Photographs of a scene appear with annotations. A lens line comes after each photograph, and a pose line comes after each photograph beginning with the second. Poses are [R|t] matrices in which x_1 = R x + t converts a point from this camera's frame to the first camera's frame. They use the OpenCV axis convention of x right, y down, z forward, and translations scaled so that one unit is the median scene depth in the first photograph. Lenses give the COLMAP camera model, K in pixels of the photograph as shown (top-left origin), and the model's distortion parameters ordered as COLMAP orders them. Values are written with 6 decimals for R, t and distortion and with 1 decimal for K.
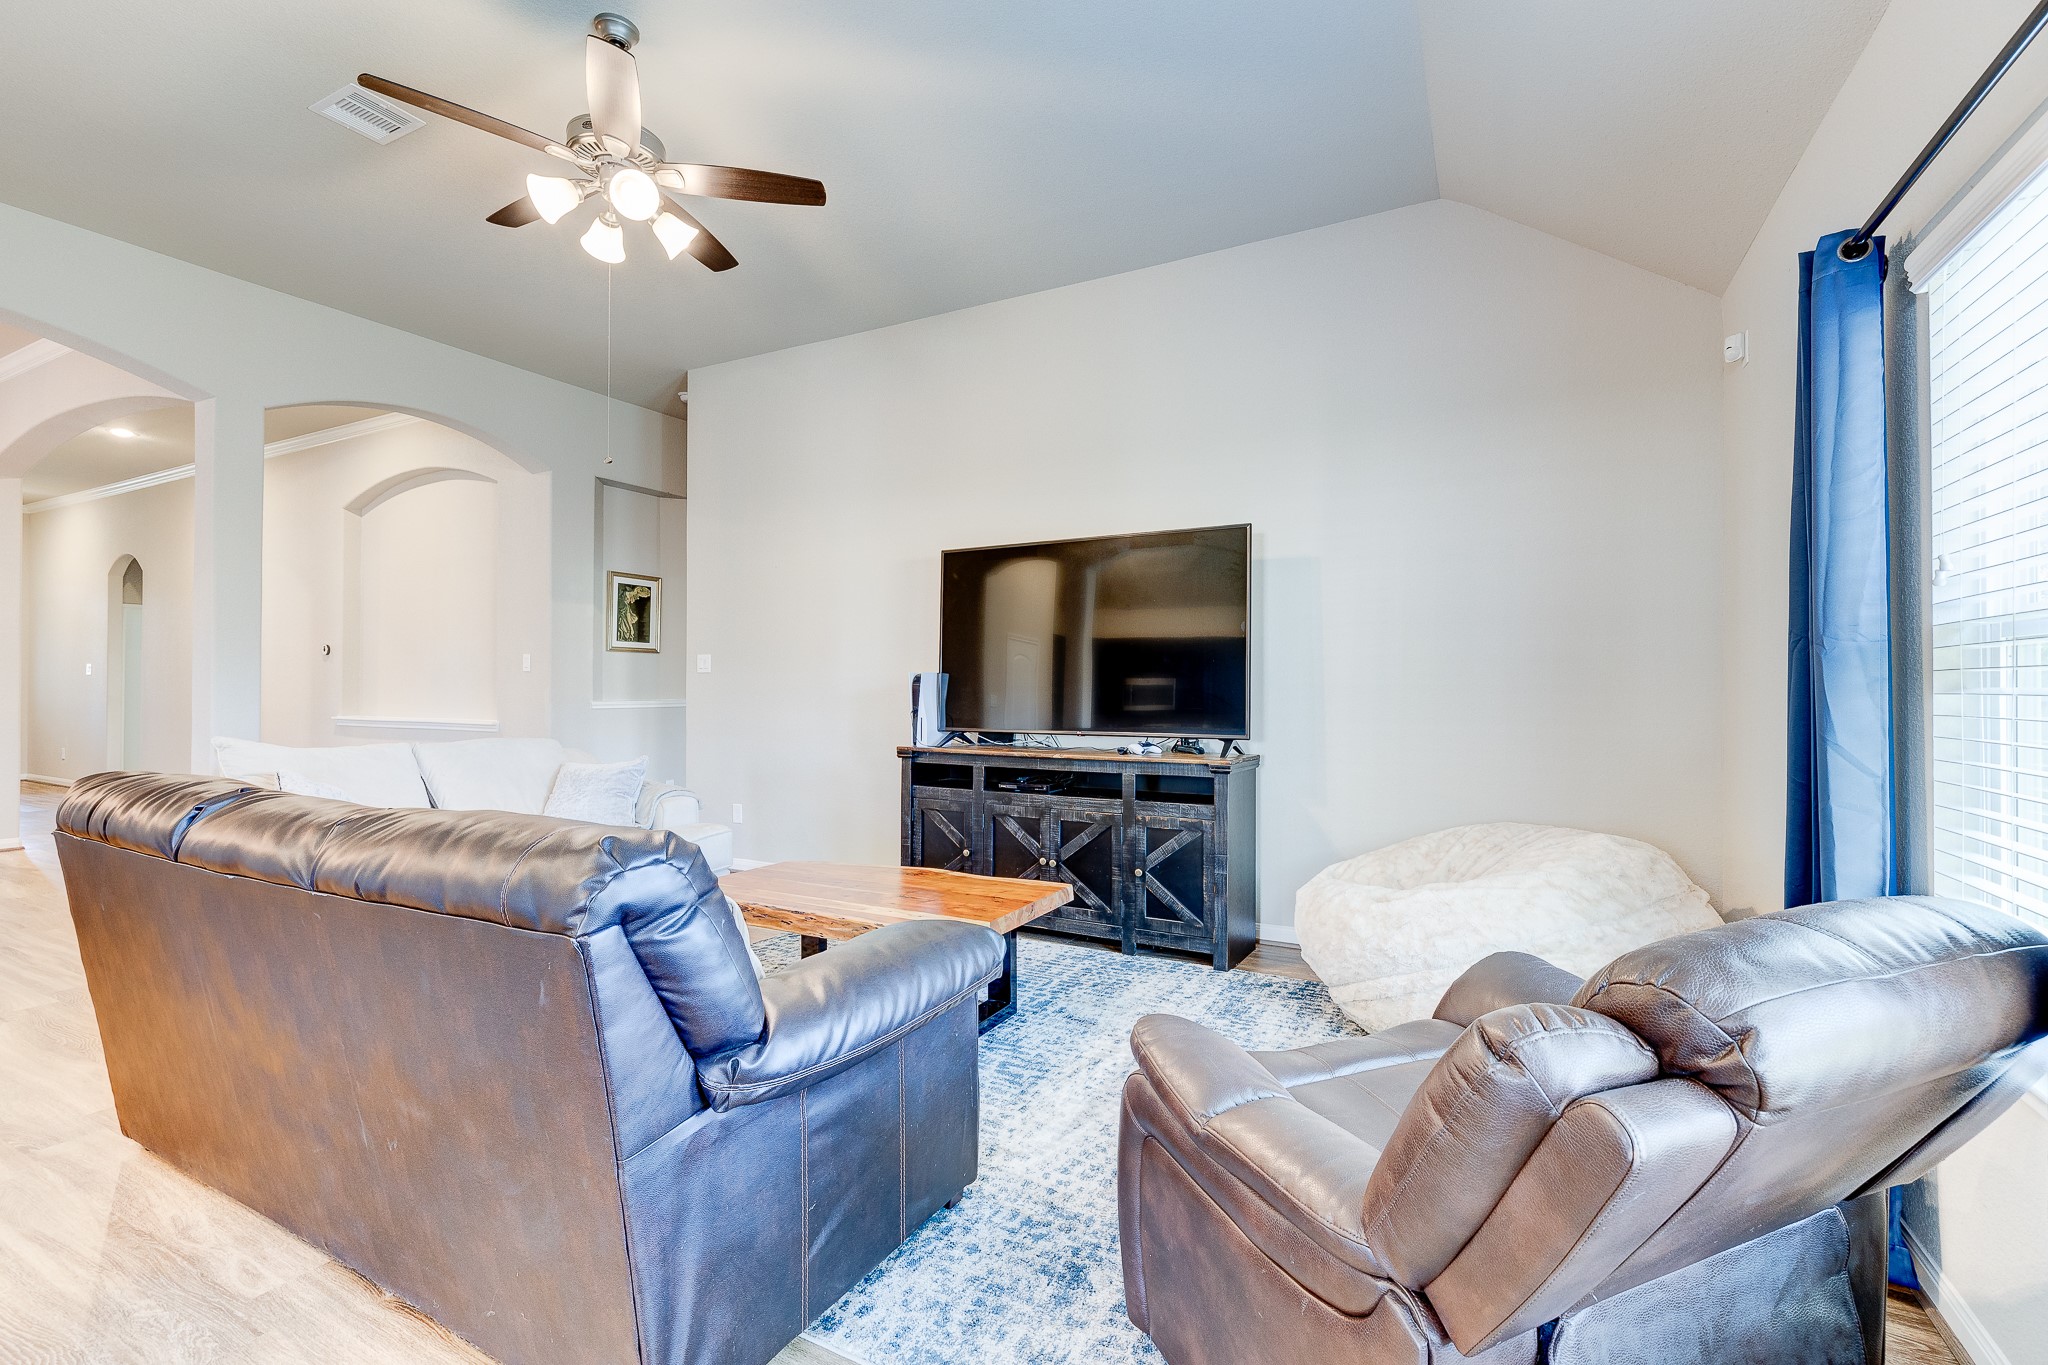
lens RADIAL K [[879.8, 0, 1059.4], [0, 879.8, 673.5], [0, 0, 1]] dist [0.001576, -0.000527]
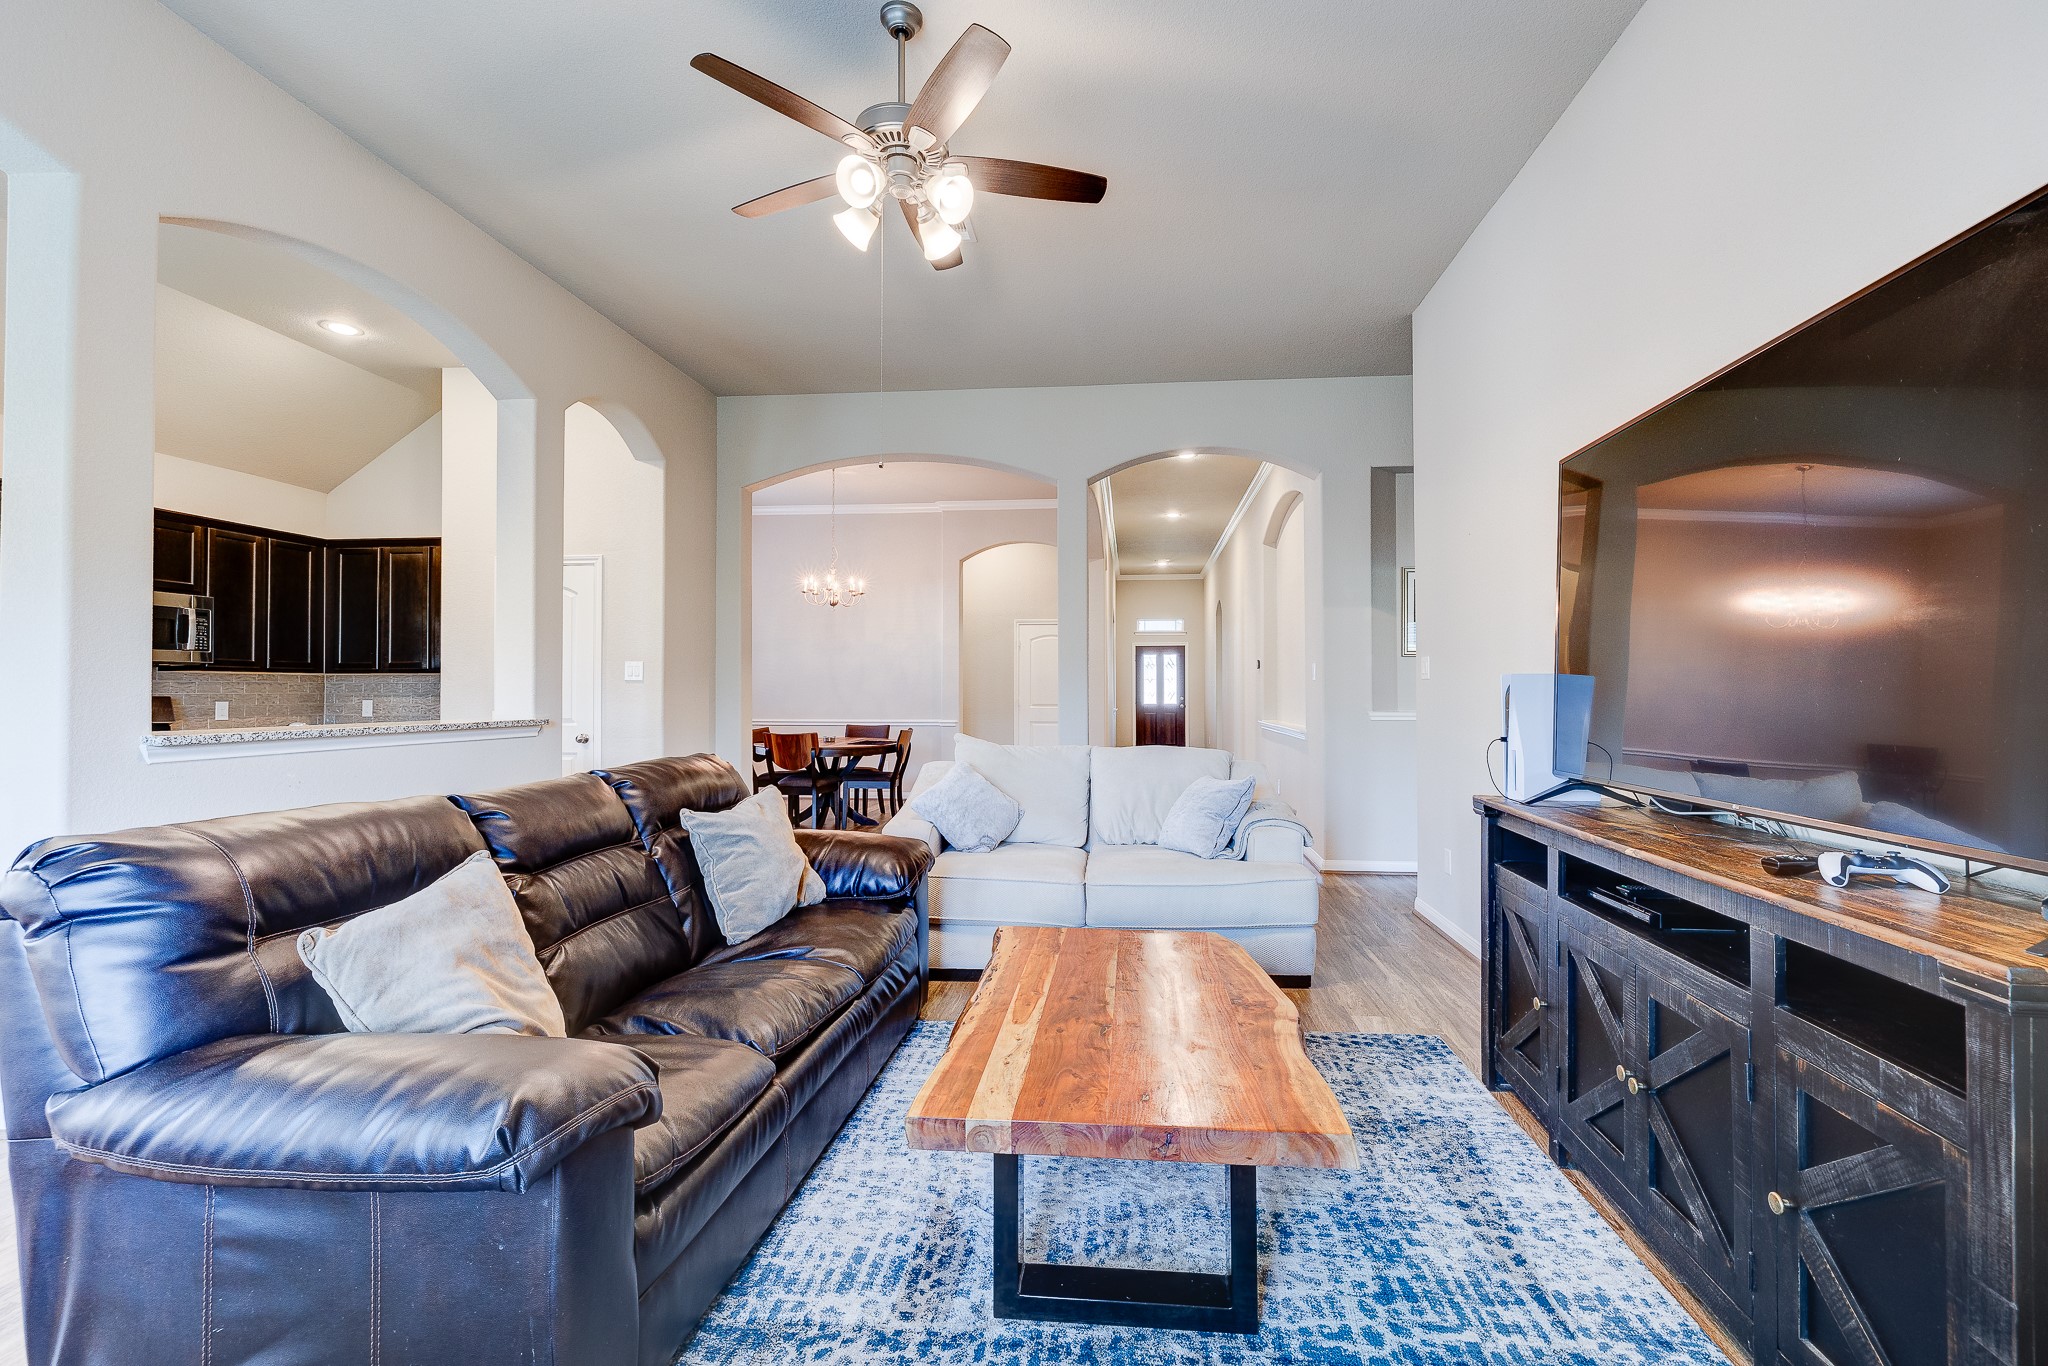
lens RADIAL K [[879.8, 0, 1059.4], [0, 879.8, 674.0], [0, 0, 1]] dist [0.001576, -0.000527]
pose [[0.379740, -0.020474, -0.924866, 0.322322], [0.011145, 0.999784, -0.017556, 0.006155], [0.925026, -0.003641, 0.379886, 0.576450]]
